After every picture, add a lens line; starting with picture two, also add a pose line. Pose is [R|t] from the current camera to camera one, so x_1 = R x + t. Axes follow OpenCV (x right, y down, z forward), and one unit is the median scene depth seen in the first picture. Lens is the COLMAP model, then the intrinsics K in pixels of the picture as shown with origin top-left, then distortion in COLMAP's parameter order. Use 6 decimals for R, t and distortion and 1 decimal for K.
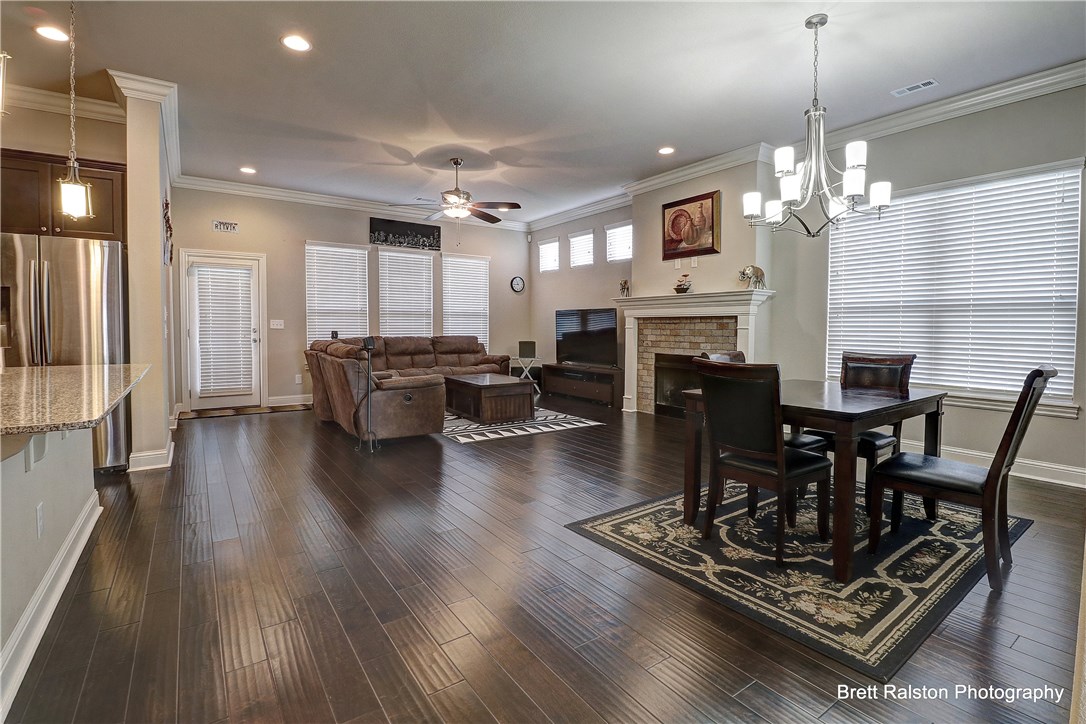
lens RADIAL K [[509.0, 0, 545.9], [0, 509.0, 344.1], [0, 0, 1]] dist [-0.007216, -0.008536]
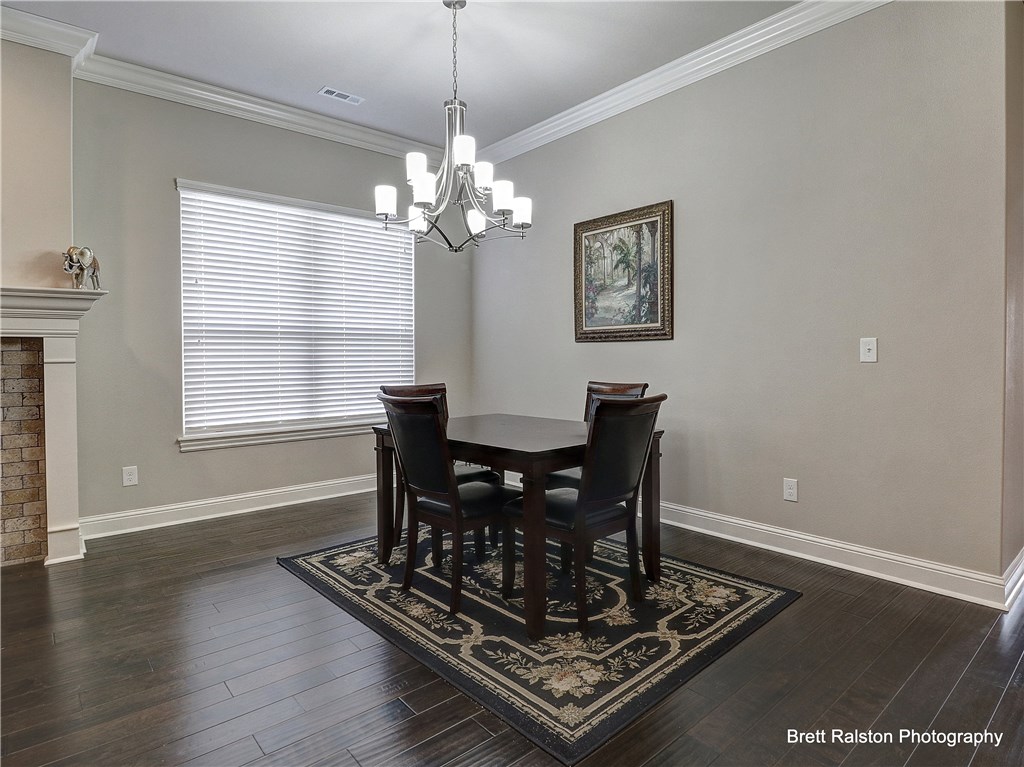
lens RADIAL K [[570.1, 0, 551.2], [0, 570.1, 364.0], [0, 0, 1]] dist [-0.006109, -0.005127]
pose [[-0.132566, -0.020036, 0.990972, -0.228738], [0.039553, 0.998892, 0.025487, -0.020325], [-0.990385, 0.042575, -0.131627, 0.497451]]
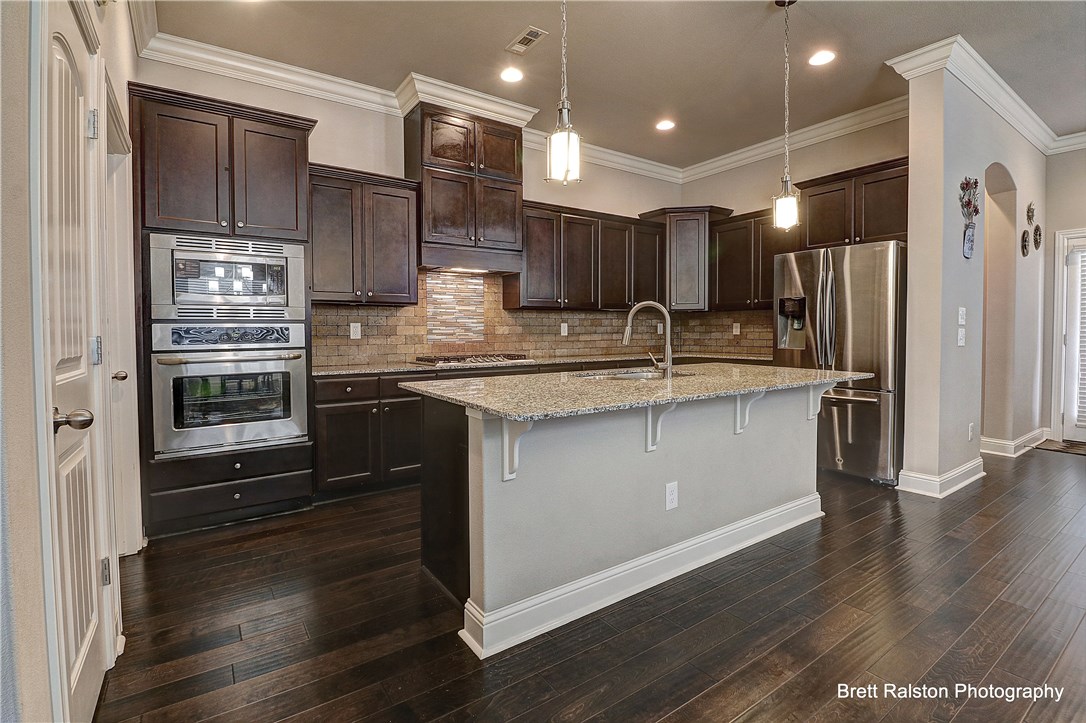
lens RADIAL K [[509.0, 0, 554.7], [0, 509.0, 338.8], [0, 0, 1]] dist [-0.007216, -0.008536]
pose [[0.002075, 0.013116, -0.999912, 0.056250], [-0.031788, 0.999410, 0.013043, -0.008231], [0.999492, 0.031758, 0.002490, 0.233021]]
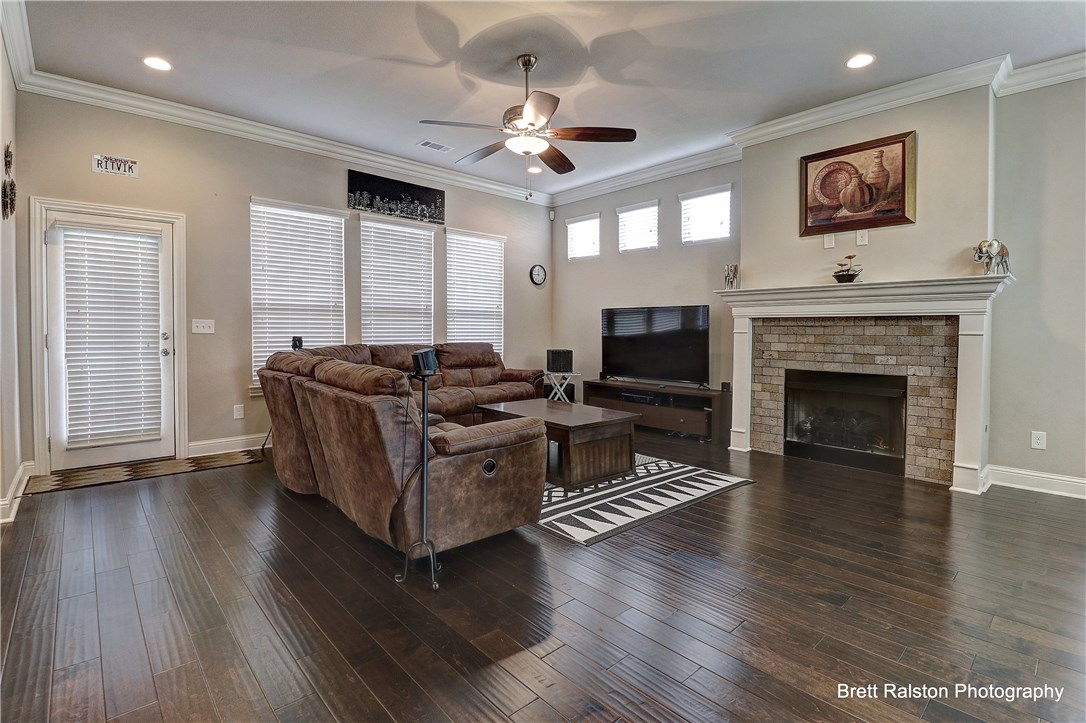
lens RADIAL K [[509.0, 0, 542.1], [0, 509.0, 342.9], [0, 0, 1]] dist [-0.007216, -0.008536]
pose [[0.991407, -0.001401, 0.130803, -0.221641], [0.002558, 0.999959, -0.008679, -0.013221], [-0.130785, 0.008939, 0.991370, 0.365140]]
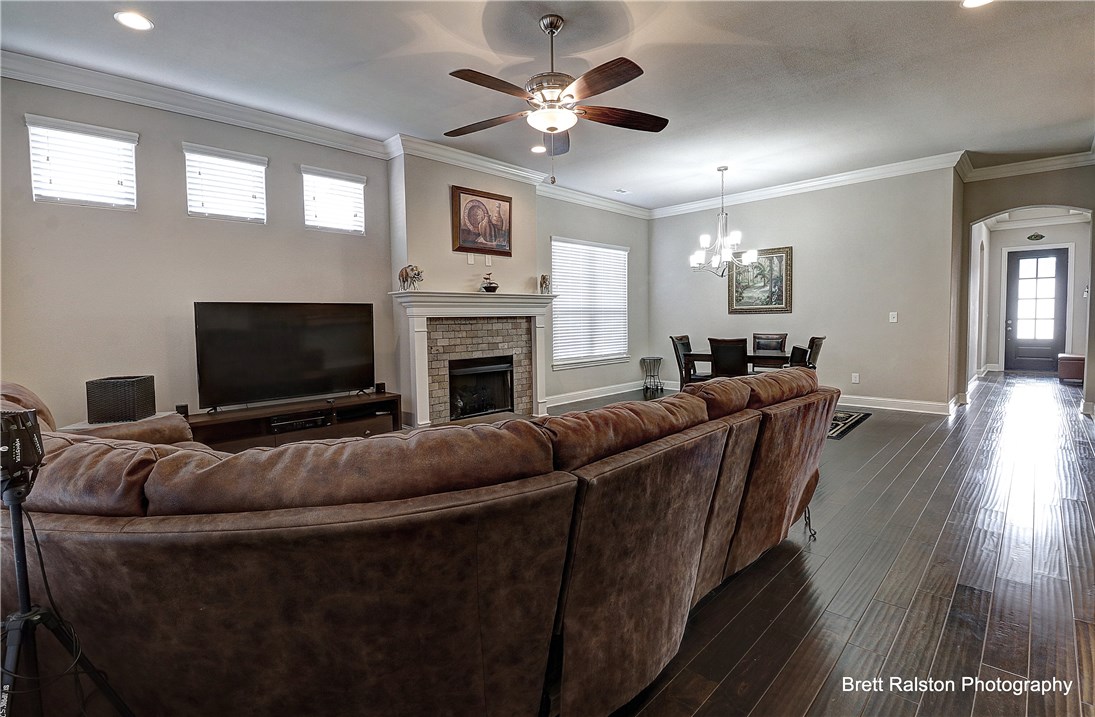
lens RADIAL K [[500.9, 0, 551.8], [0, 500.9, 344.1], [0, 0, 1]] dist [-0.005605, -0.001645]
pose [[-0.185703, -0.050719, 0.981296, -0.654490], [0.051353, 0.996801, 0.061239, -0.052758], [-0.981263, 0.061765, -0.182504, 1.032145]]
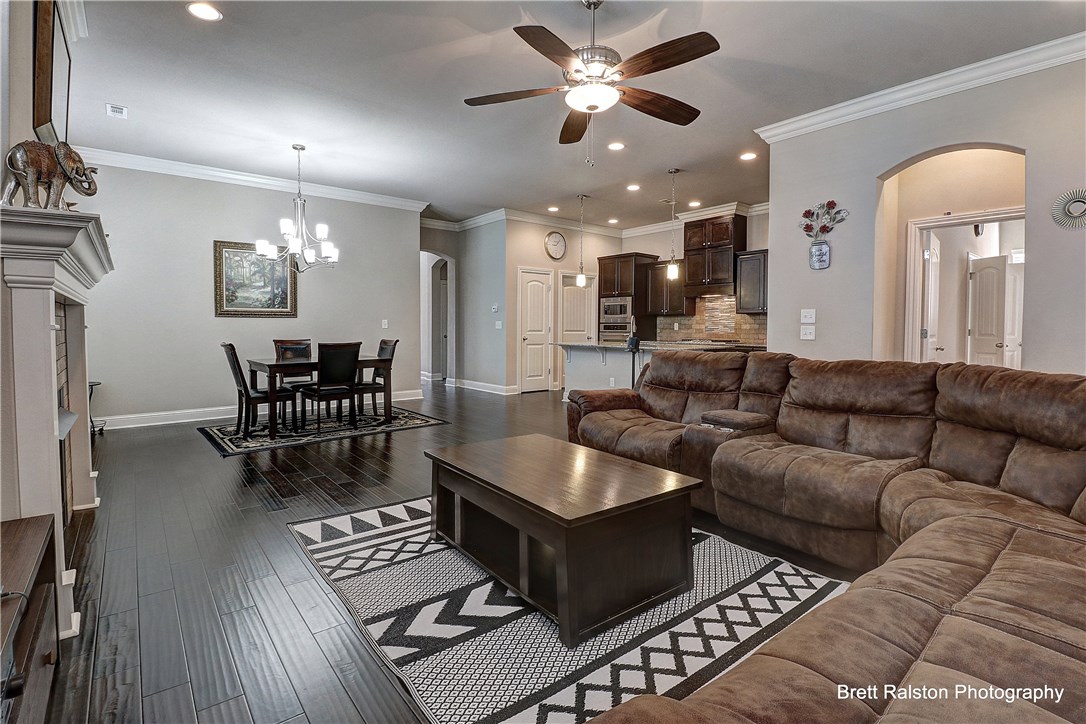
lens RADIAL K [[509.0, 0, 539.0], [0, 509.0, 353.3], [0, 0, 1]] dist [-0.007216, -0.008536]
pose [[-0.997831, -0.003404, -0.065743, -0.084369], [-0.009355, 0.995860, 0.090417, -0.053370], [0.065163, 0.090836, -0.993732, 1.414618]]
